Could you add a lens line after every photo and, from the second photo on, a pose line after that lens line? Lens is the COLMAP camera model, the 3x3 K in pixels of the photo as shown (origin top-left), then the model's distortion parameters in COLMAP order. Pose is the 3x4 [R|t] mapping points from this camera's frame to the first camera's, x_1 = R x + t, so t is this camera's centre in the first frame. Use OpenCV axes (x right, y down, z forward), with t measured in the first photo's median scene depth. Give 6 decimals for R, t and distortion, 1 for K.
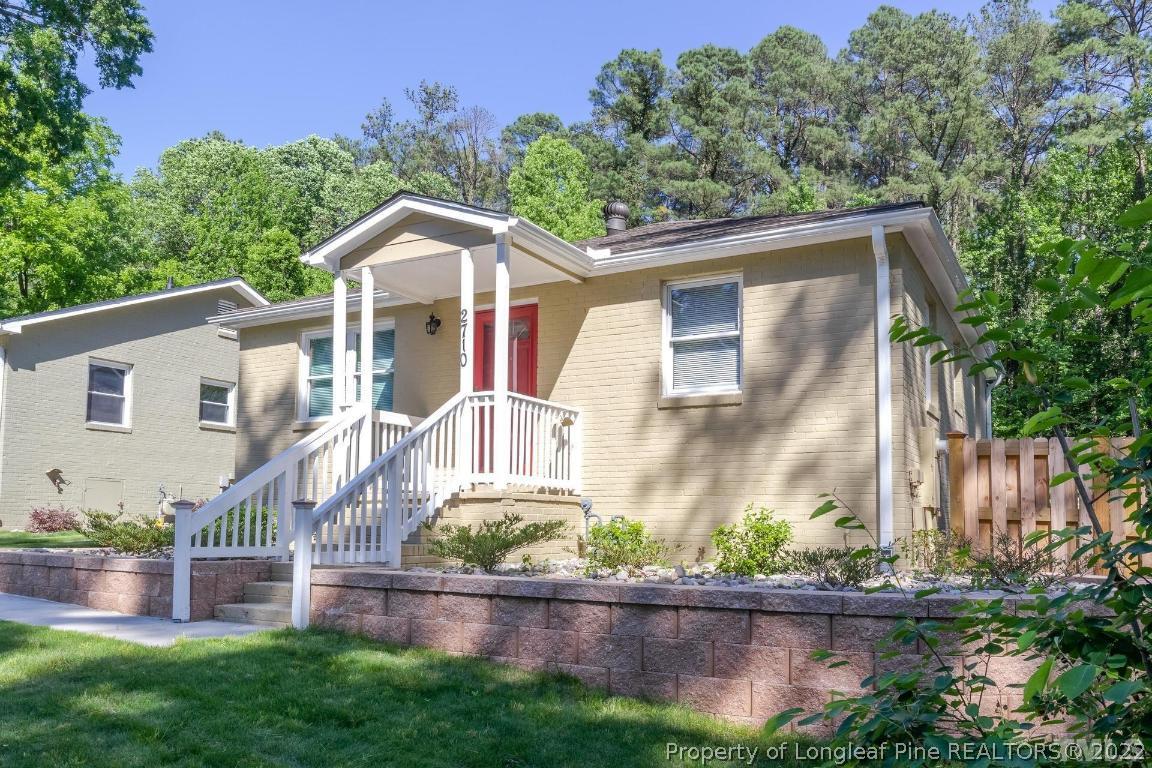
lens RADIAL K [[856.2, 0, 641.9], [0, 856.2, 474.8], [0, 0, 1]] dist [-0.010892, -0.004053]
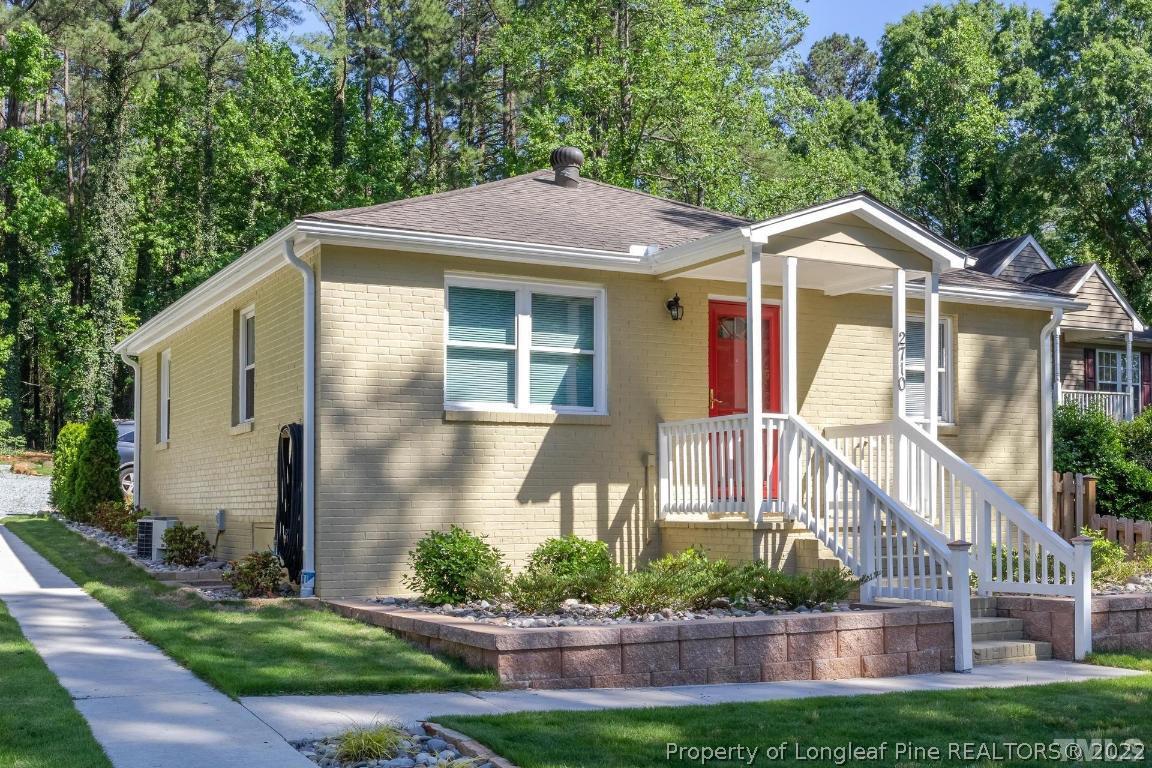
lens RADIAL K [[1221.2, 0, 579.4], [0, 1221.2, 481.1], [0, 0, 1]] dist [-0.017219, -0.012448]
pose [[0.576133, 0.002920, 0.817350, -1.424789], [-0.035813, 0.999123, 0.021675, -0.037088], [-0.816571, -0.041760, 0.575733, 0.452431]]
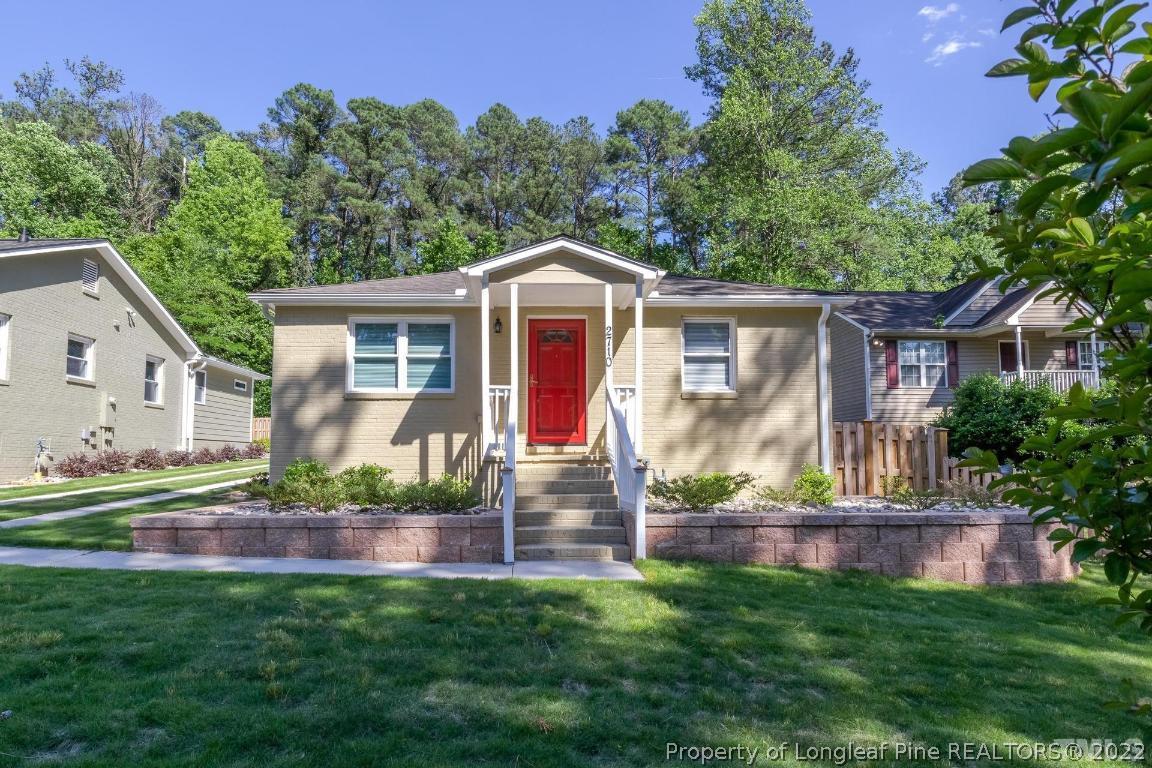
lens RADIAL K [[621.4, 0, 568.1], [0, 621.4, 419.2], [0, 0, 1]] dist [-0.004743, -0.000605]
pose [[0.870951, 0.019078, 0.490999, -0.706208], [-0.015893, 0.999817, -0.010657, -0.024944], [-0.491112, 0.001478, 0.871095, 0.124061]]
